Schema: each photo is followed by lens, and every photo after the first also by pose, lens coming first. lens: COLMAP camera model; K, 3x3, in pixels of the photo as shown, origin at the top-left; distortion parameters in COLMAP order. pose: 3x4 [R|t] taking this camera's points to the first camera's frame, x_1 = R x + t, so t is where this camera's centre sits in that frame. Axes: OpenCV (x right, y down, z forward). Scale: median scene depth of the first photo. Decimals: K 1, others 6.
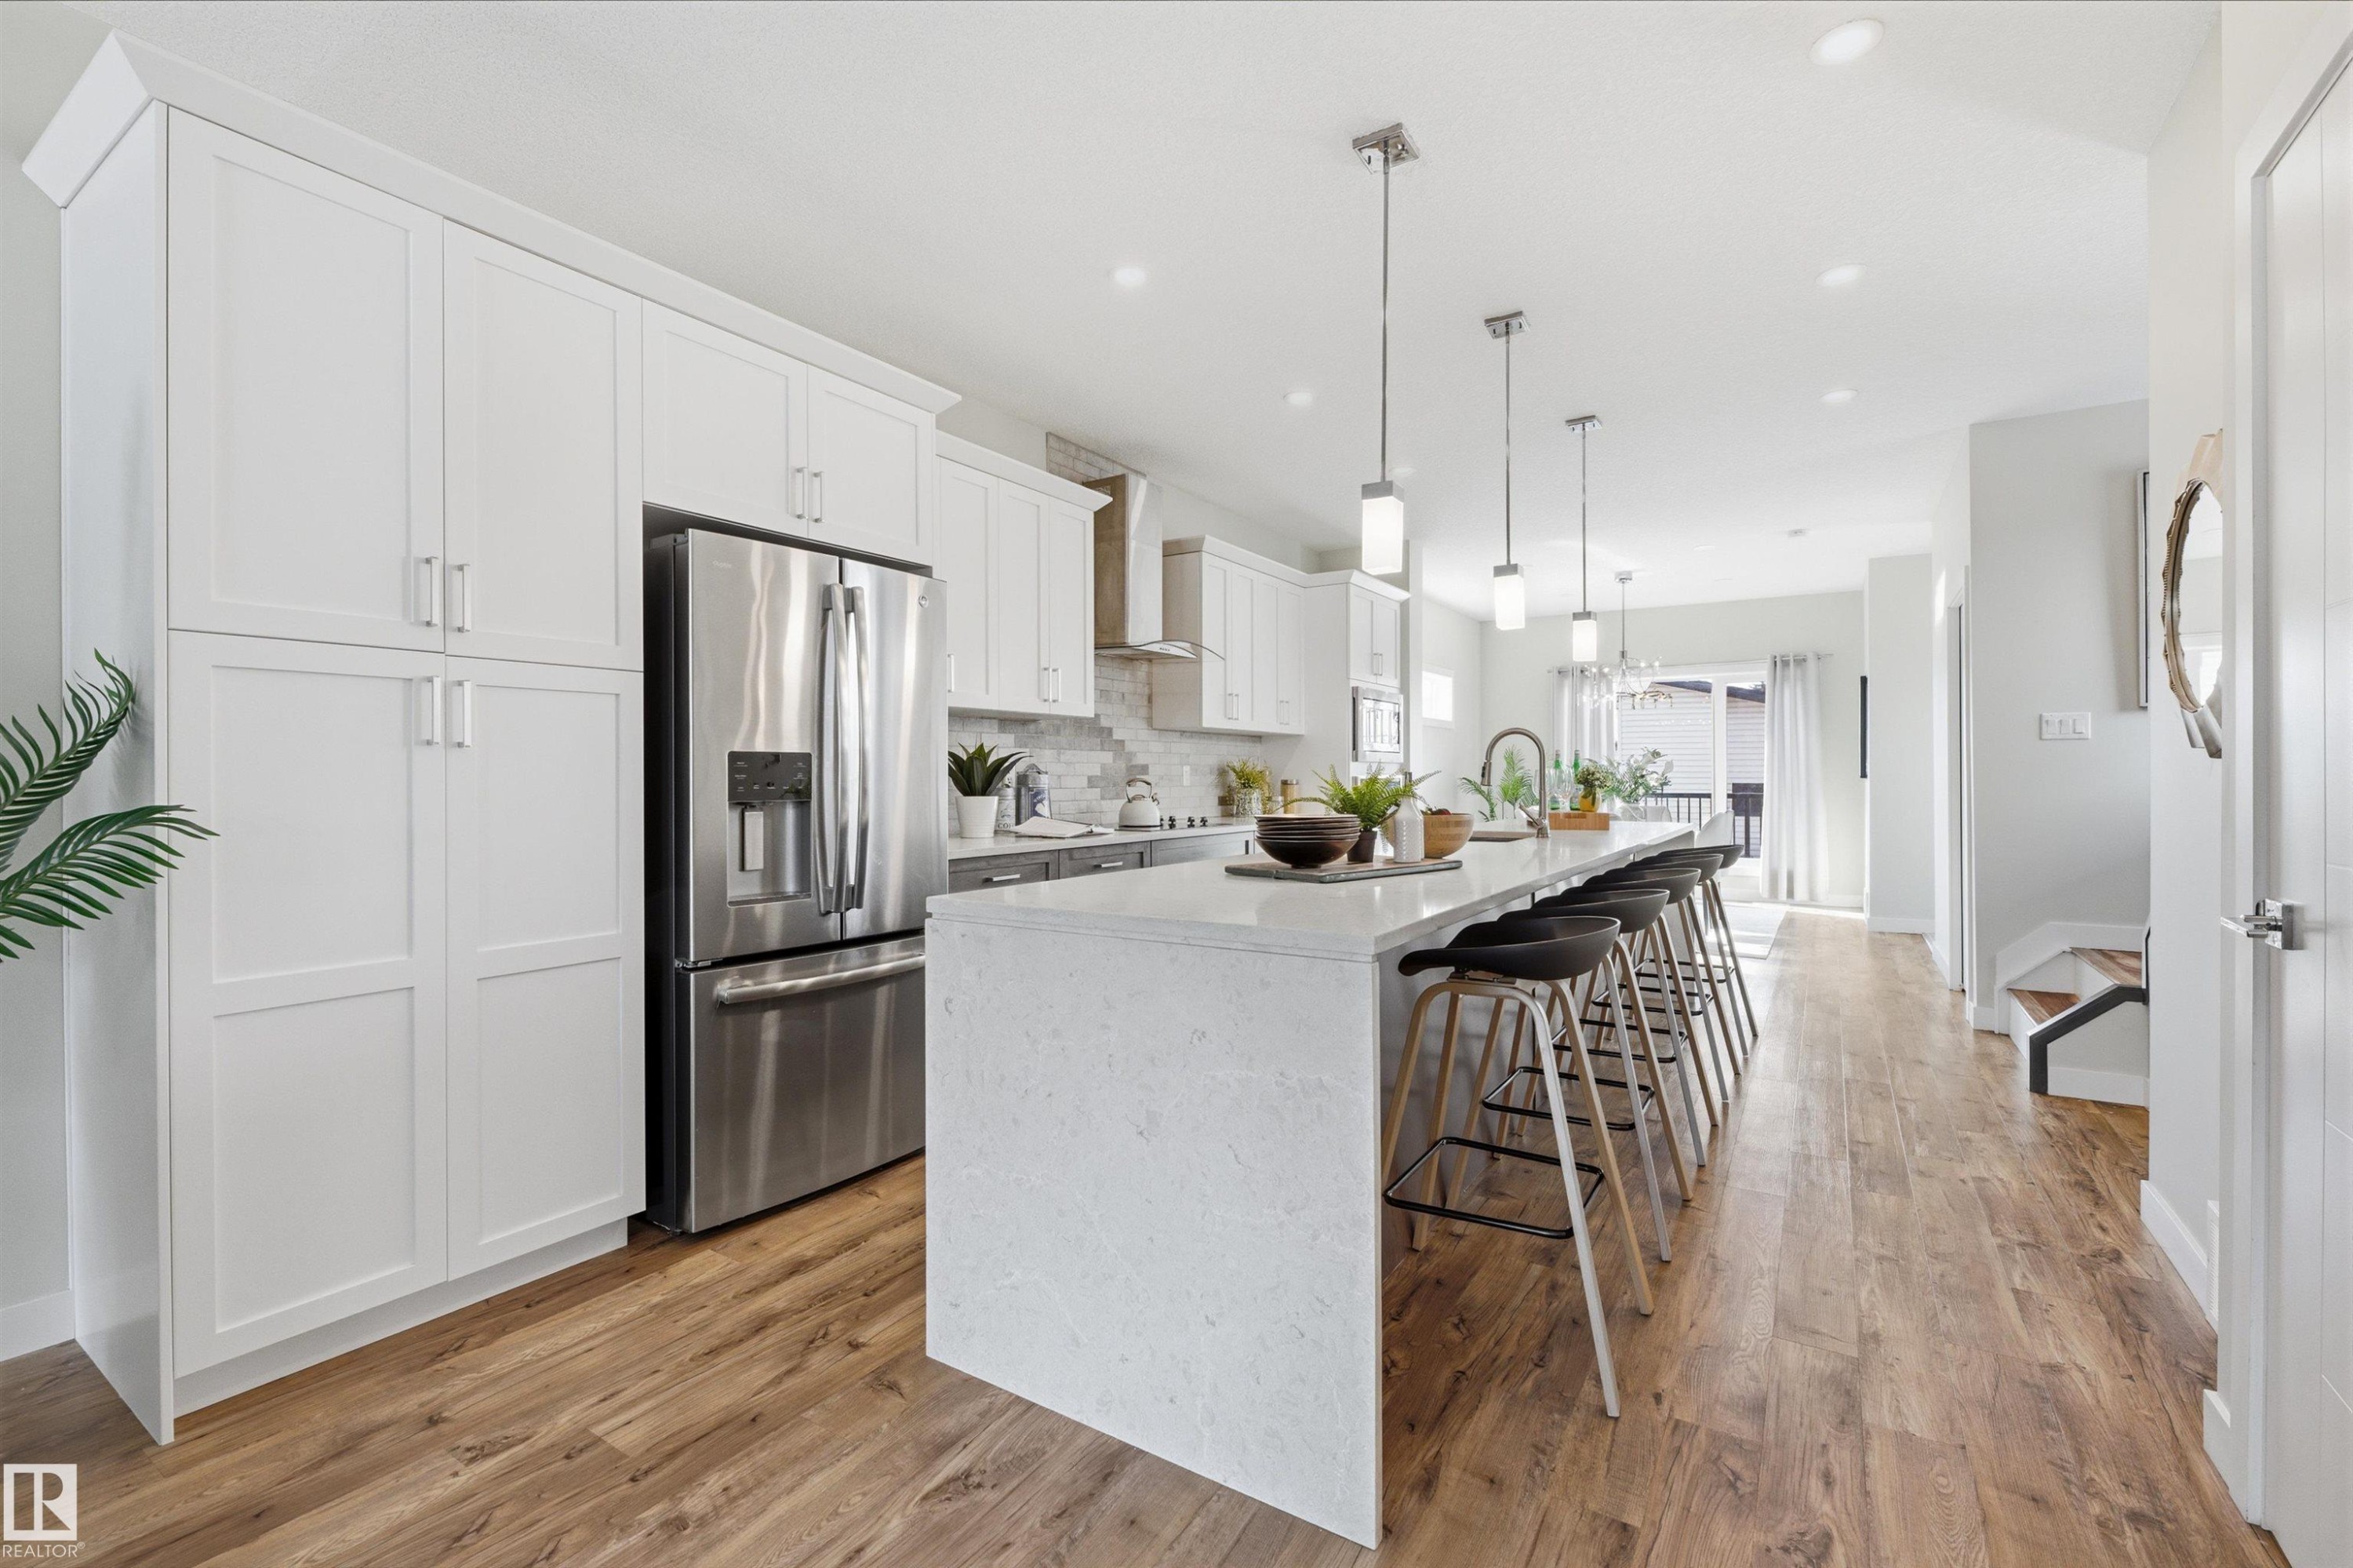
lens RADIAL K [[1010.3, 0, 1180.5], [0, 1010.3, 777.8], [0, 0, 1]] dist [0.001866, -0.003253]
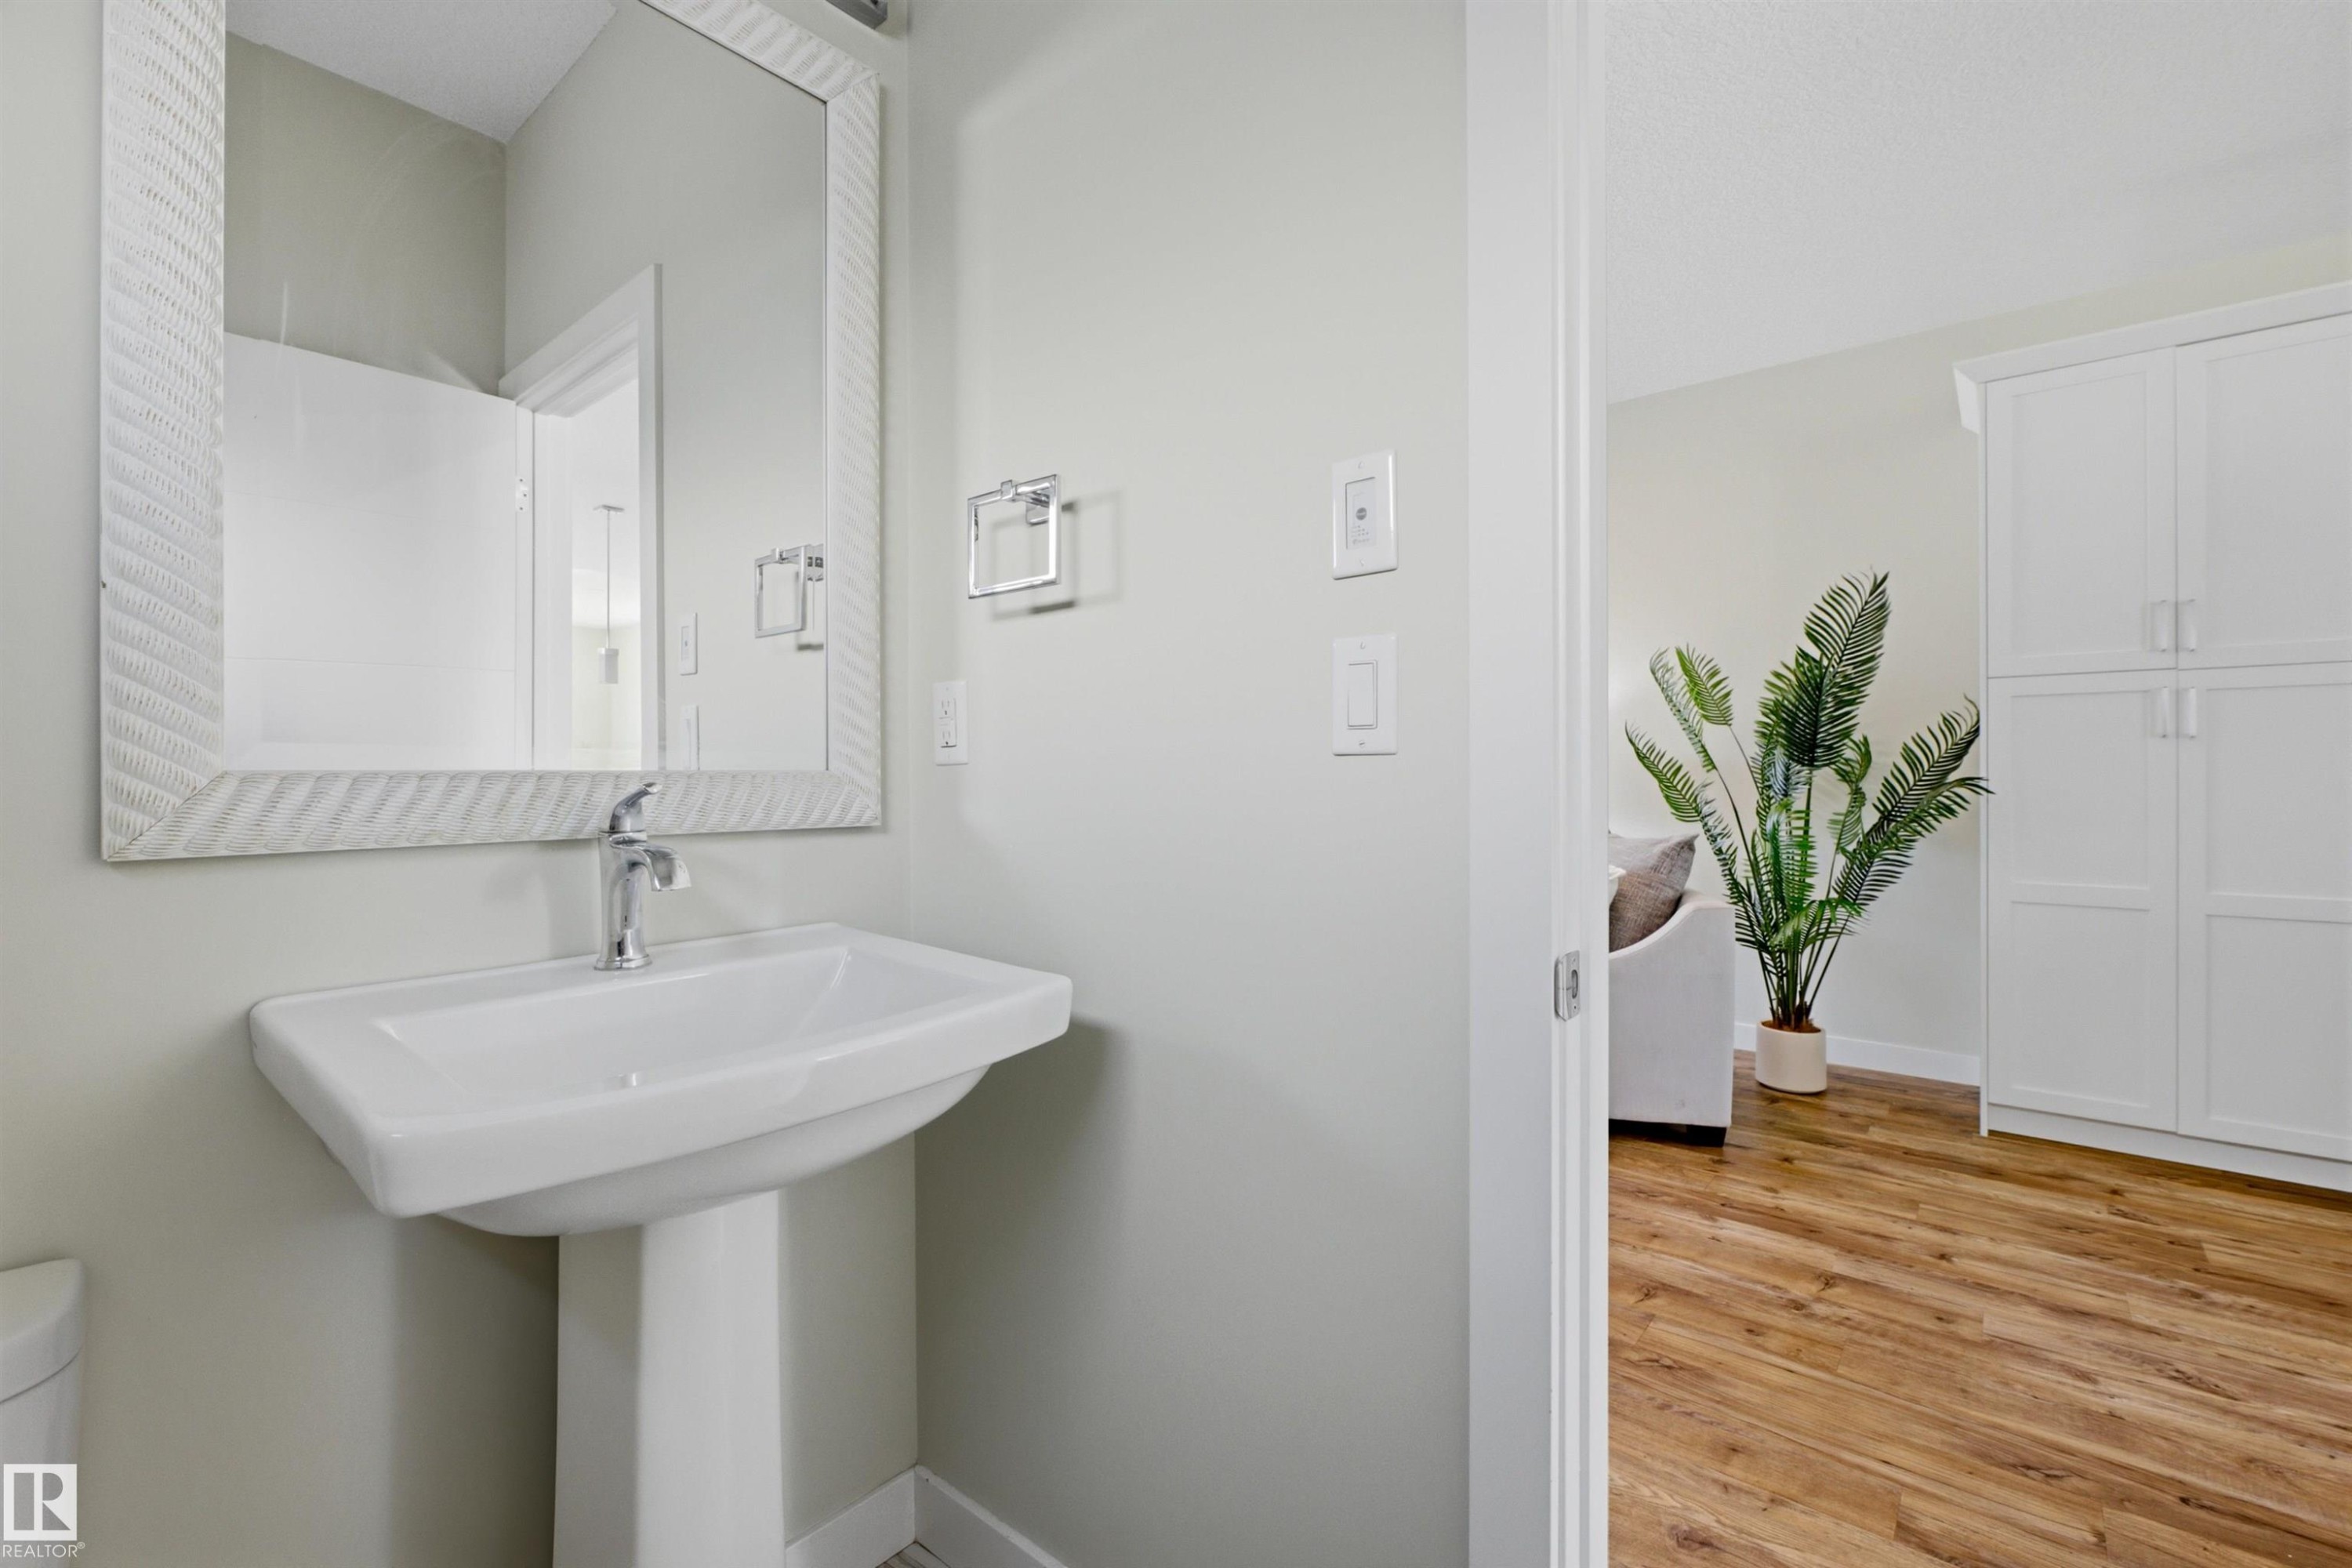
lens RADIAL K [[1009.8, 0, 1178.6], [0, 1009.8, 786.3], [0, 0, 1]] dist [0.001866, -0.003253]
pose [[-0.131819, 0.005391, -0.991259, 0.506339], [0.003037, 0.999983, 0.005034, 0.014704], [0.991269, -0.002347, -0.131833, -0.094923]]
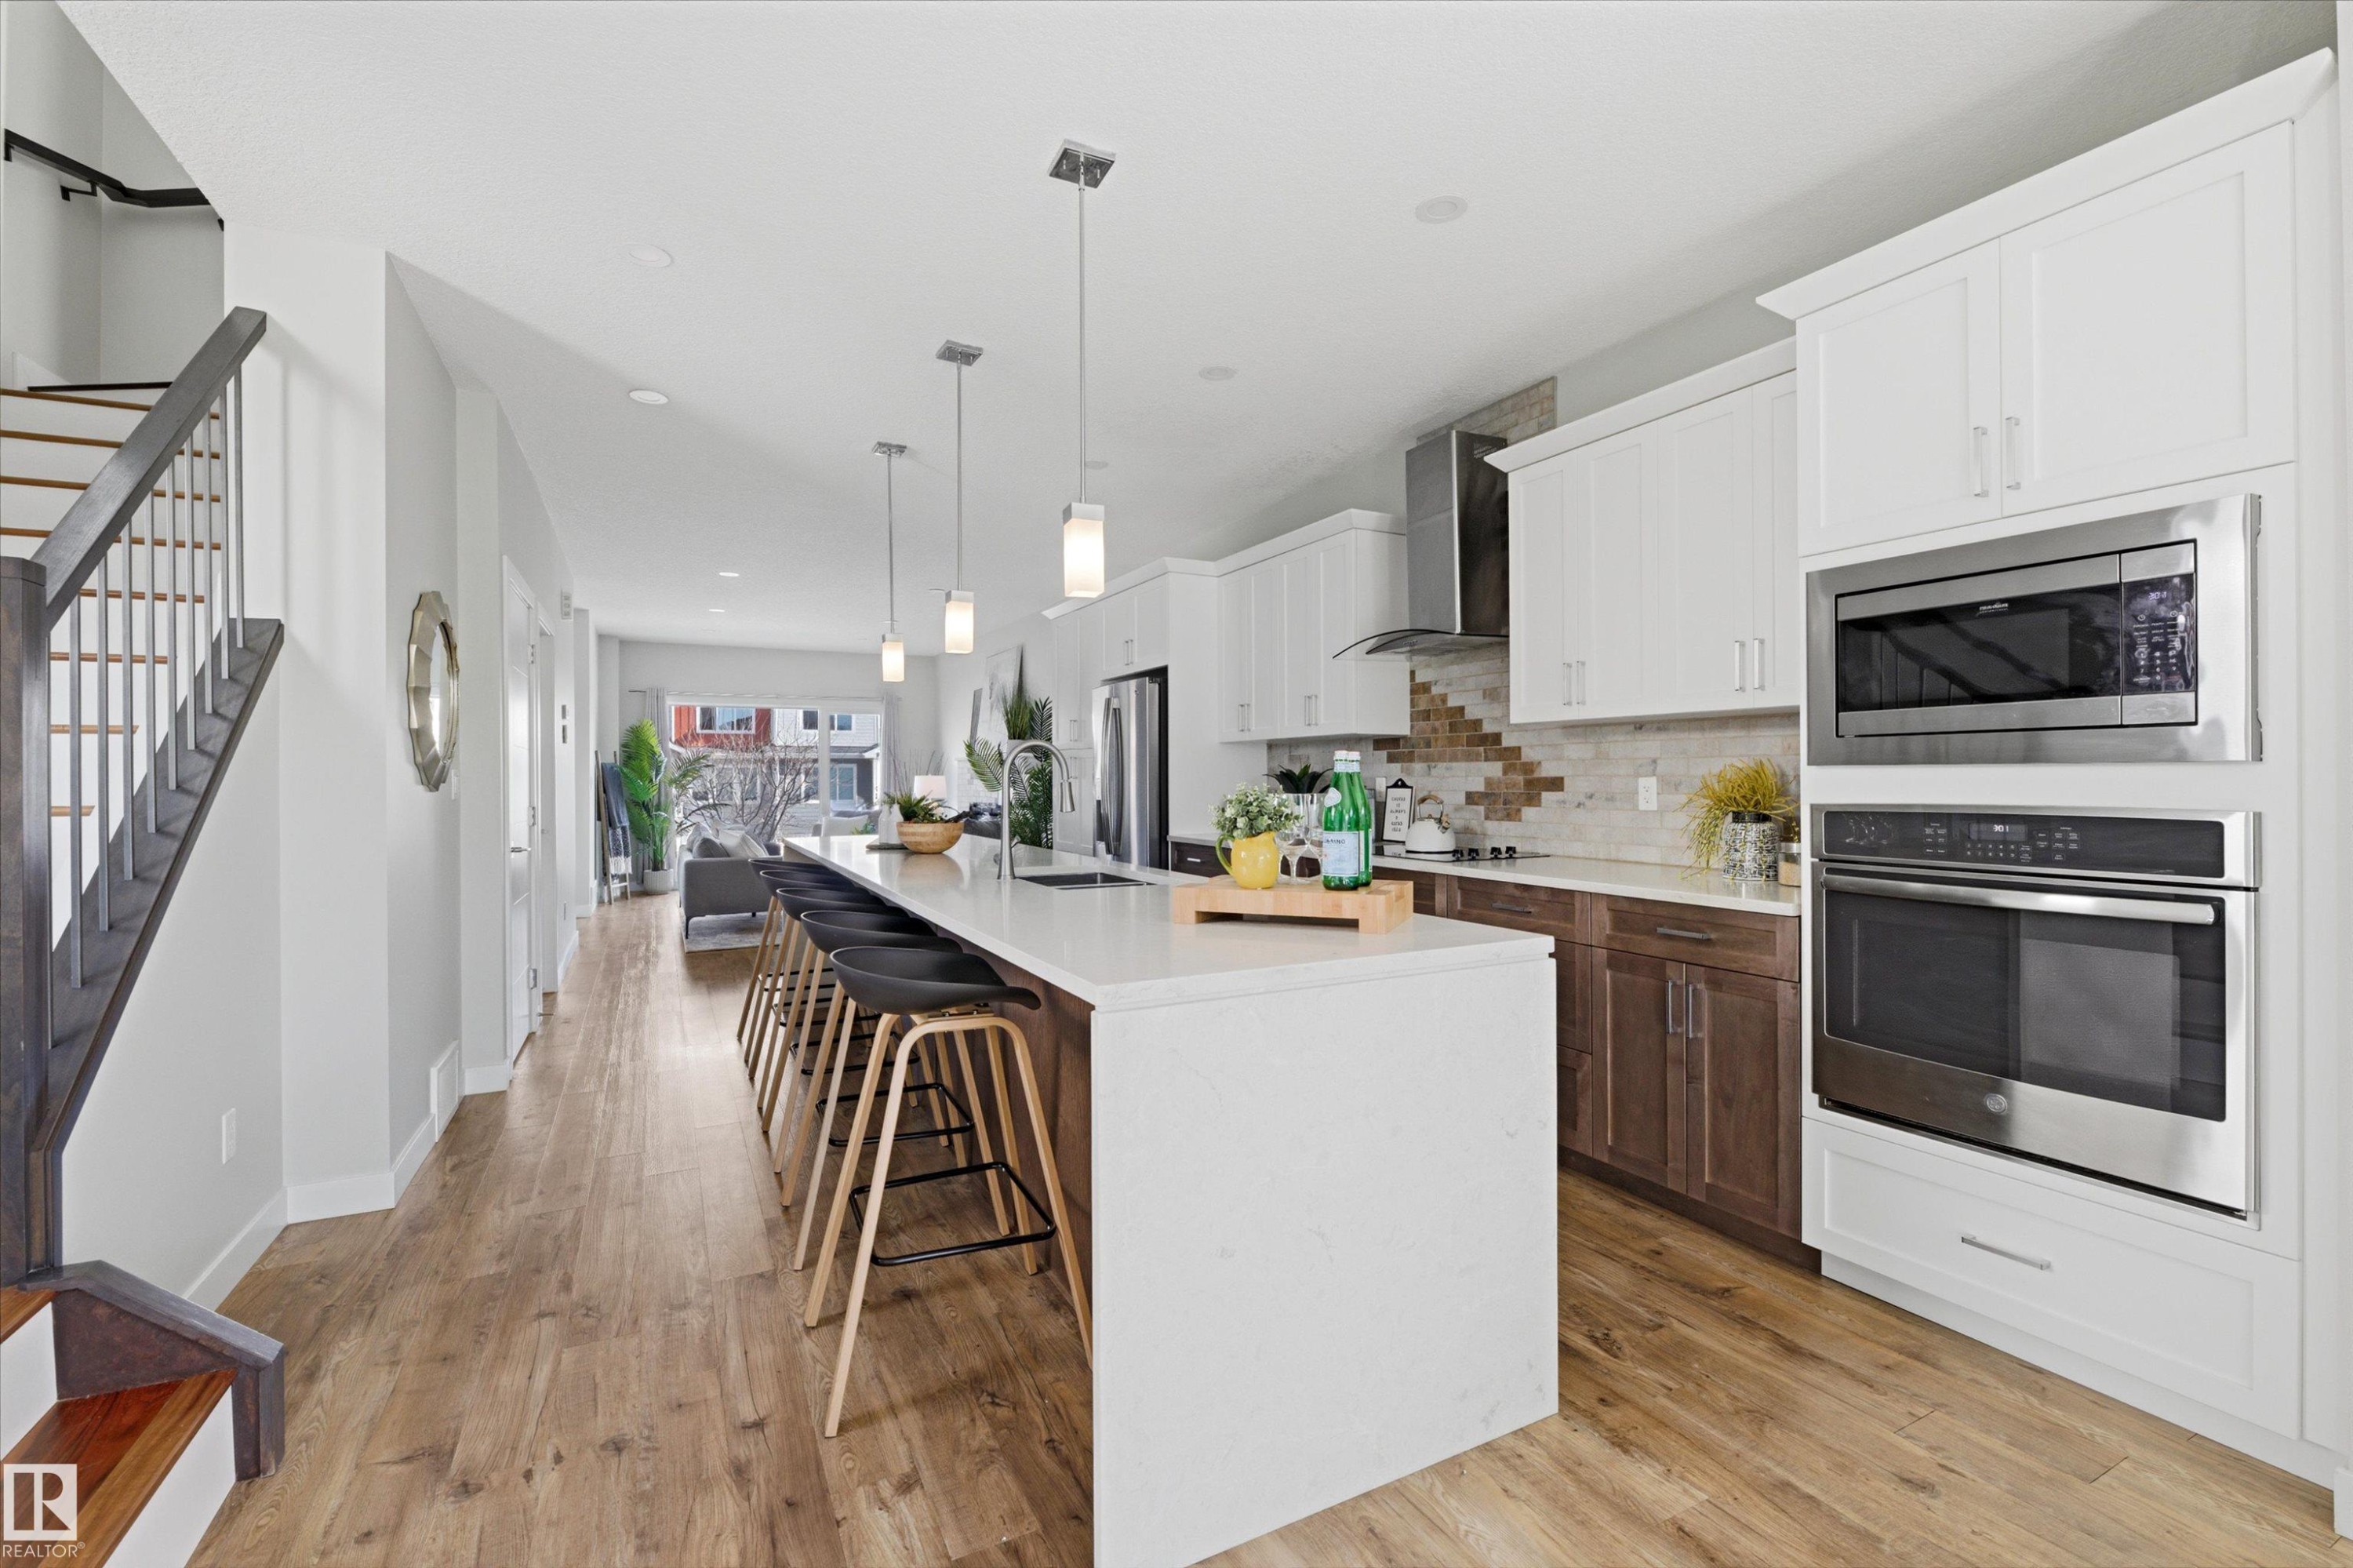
lens RADIAL K [[1010.3, 0, 1181.5], [0, 1010.3, 773.5], [0, 0, 1]] dist [0.001866, -0.003253]
pose [[-0.498653, 0.001185, -0.866801, 1.185645], [0.003742, 0.999993, -0.000786, -0.026709], [0.866793, -0.003636, -0.498654, 1.840898]]
